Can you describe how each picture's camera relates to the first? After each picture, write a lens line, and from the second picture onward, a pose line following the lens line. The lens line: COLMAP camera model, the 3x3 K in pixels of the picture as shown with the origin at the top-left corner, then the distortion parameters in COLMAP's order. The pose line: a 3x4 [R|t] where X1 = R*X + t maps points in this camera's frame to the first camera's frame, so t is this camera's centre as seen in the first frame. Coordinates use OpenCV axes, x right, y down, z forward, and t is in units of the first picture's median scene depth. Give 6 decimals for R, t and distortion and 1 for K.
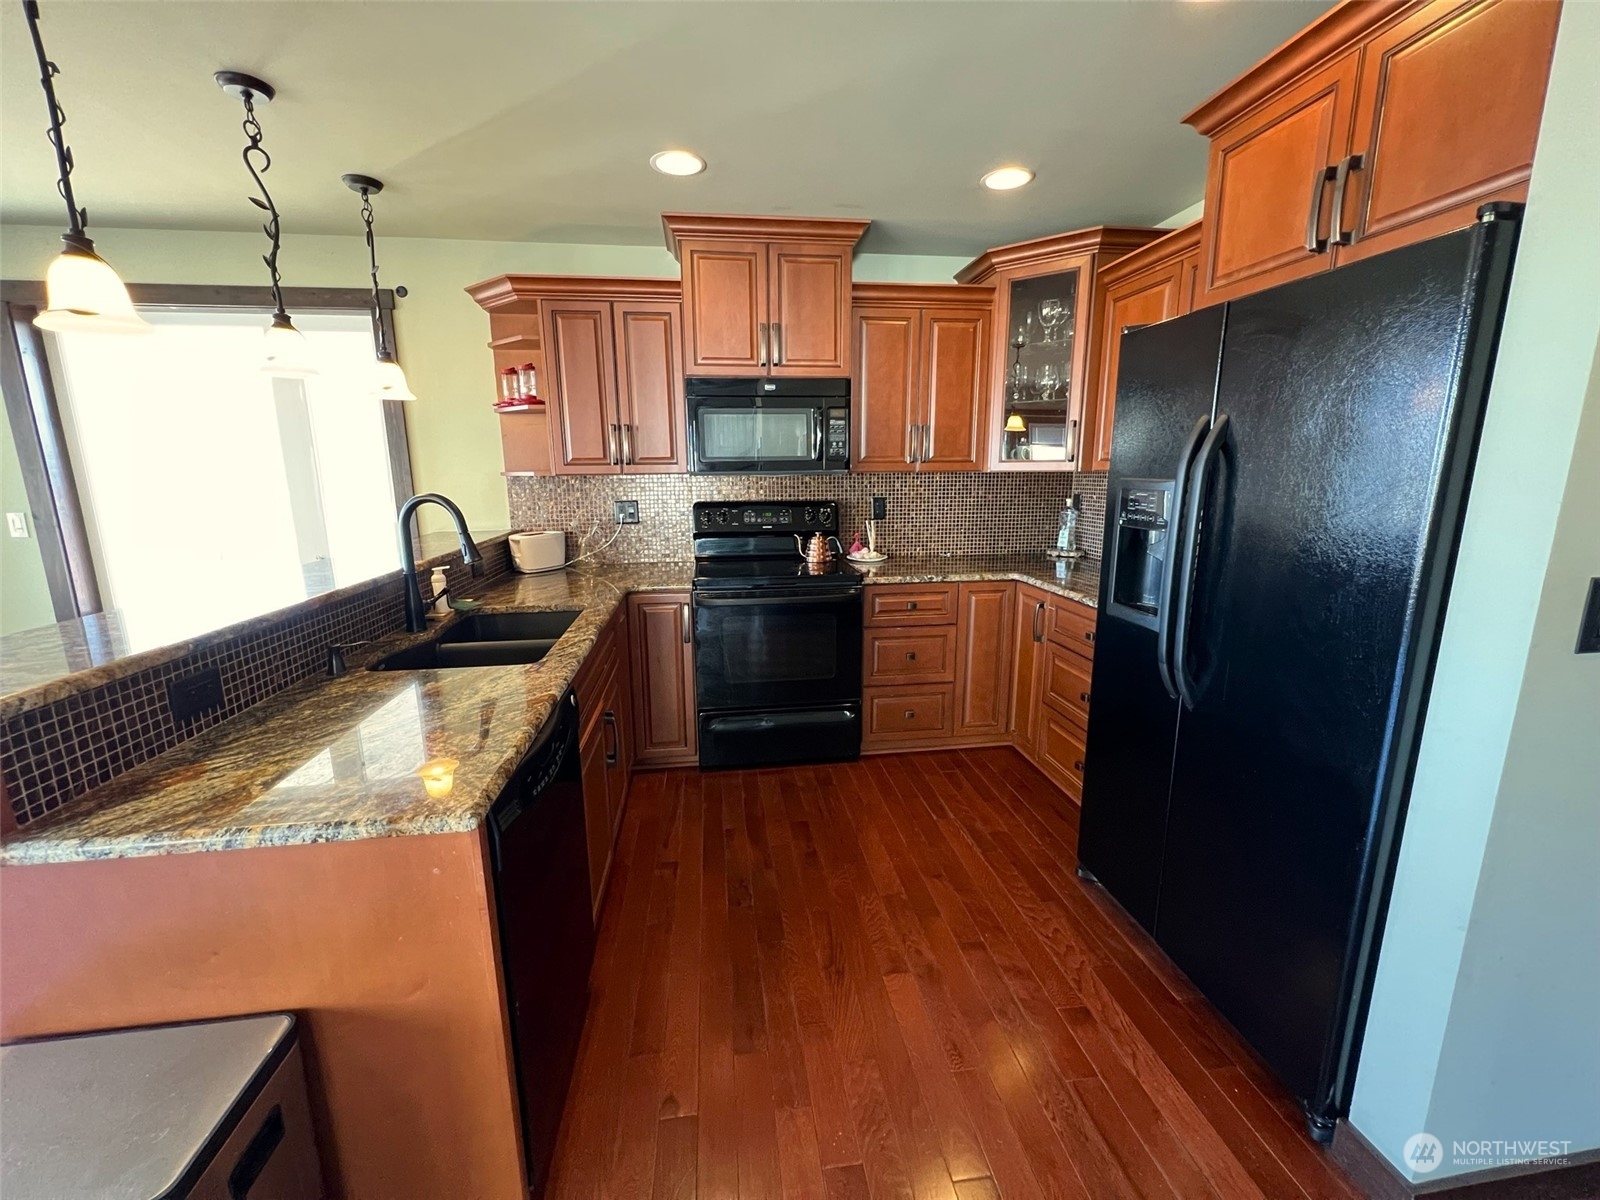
lens RADIAL K [[644.7, 0, 792.9], [0, 644.7, 593.0], [0, 0, 1]] dist [0.000151, 0.000305]
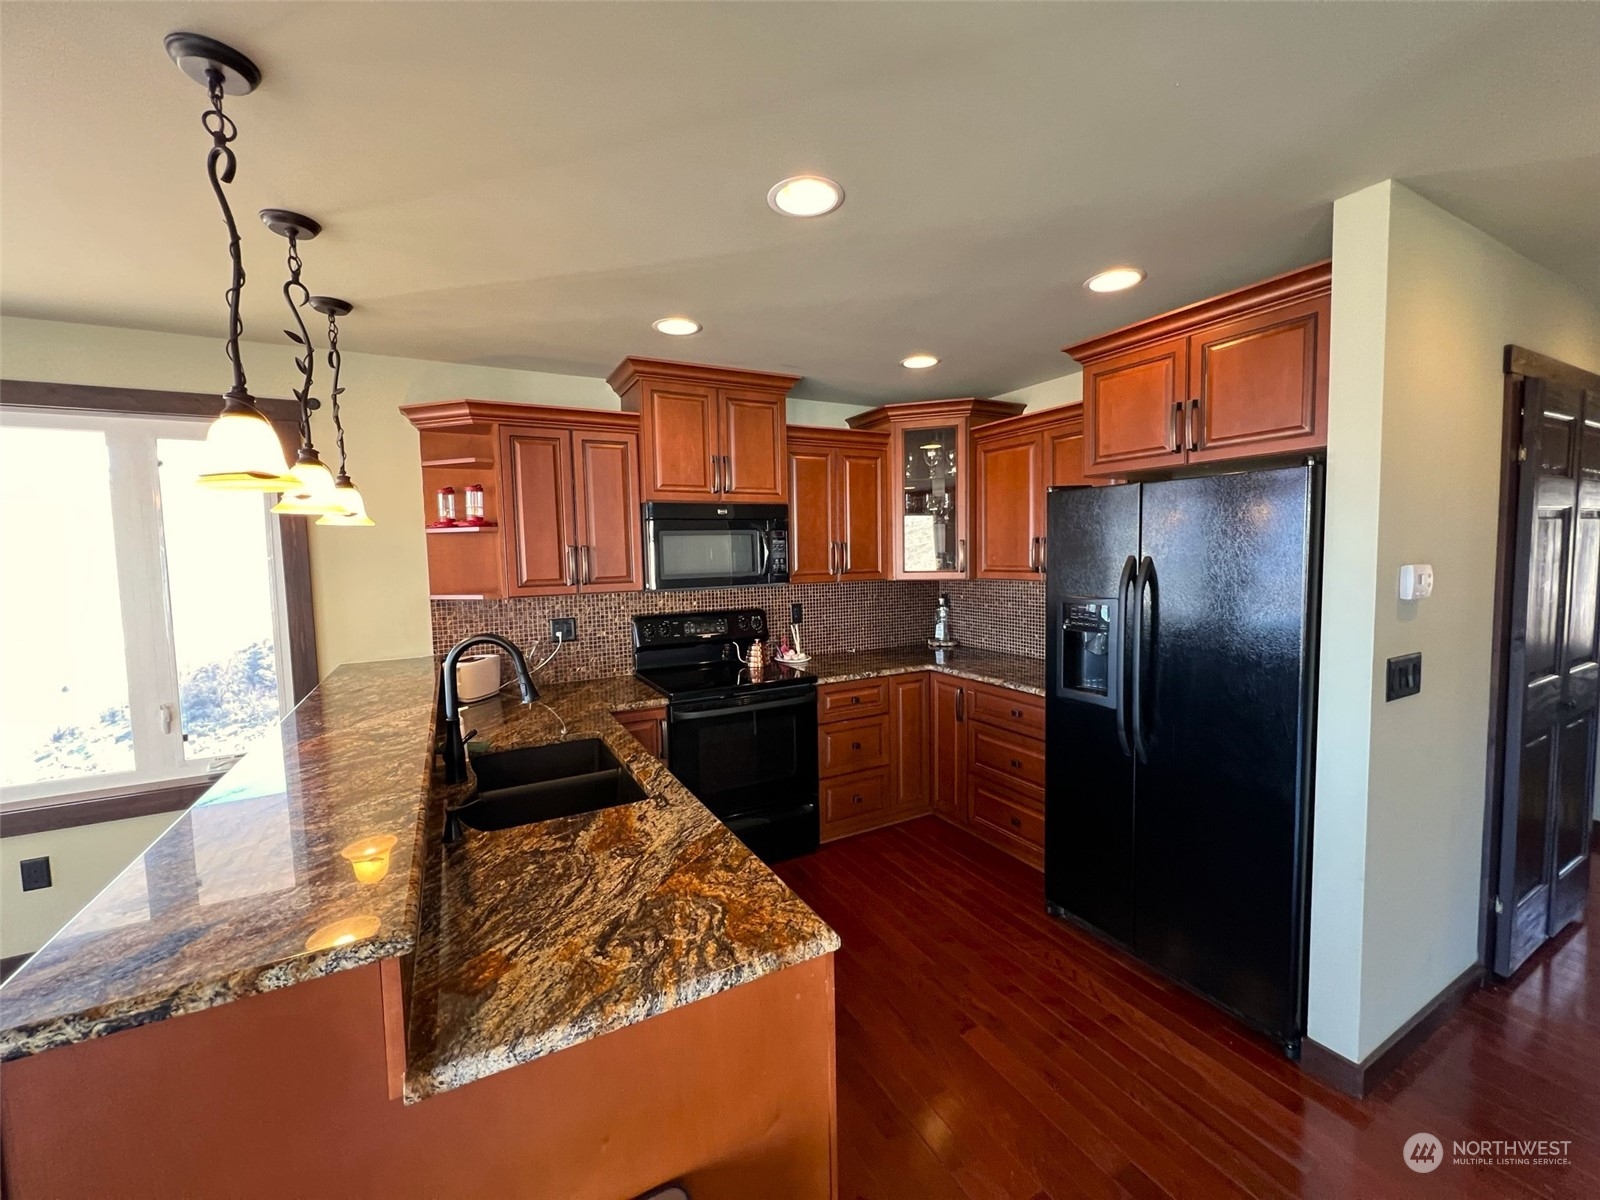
lens RADIAL K [[644.7, 0, 792.9], [0, 644.7, 593.0], [0, 0, 1]] dist [0.000151, 0.000305]
pose [[0.936103, -0.034321, 0.350047, -0.312518], [0.080372, 0.989769, -0.117889, -0.042764], [-0.342419, 0.138490, 0.929284, -0.042436]]
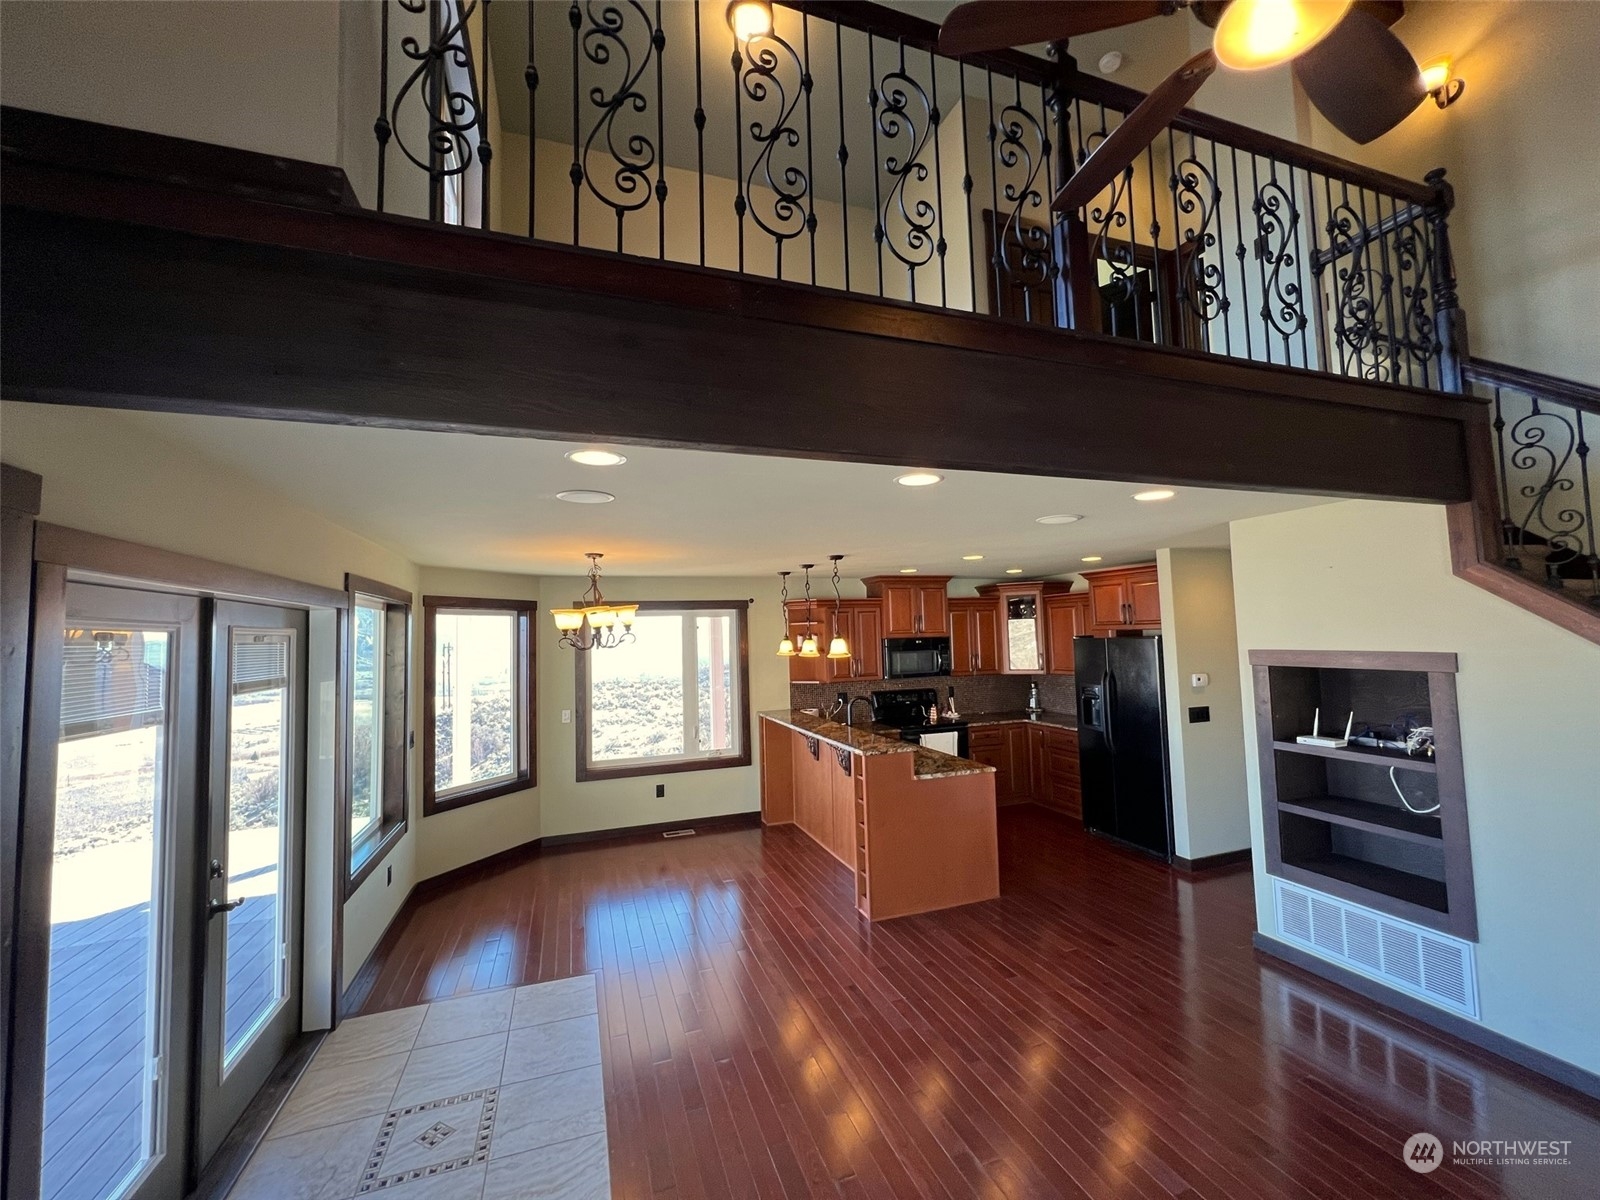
lens RADIAL K [[644.7, 0, 792.9], [0, 644.7, 593.0], [0, 0, 1]] dist [0.000151, 0.000305]
pose [[0.979245, -0.003962, 0.202639, -0.945038], [0.055999, 0.966178, -0.251722, 0.067422], [-0.194788, 0.257845, 0.946347, -1.141823]]
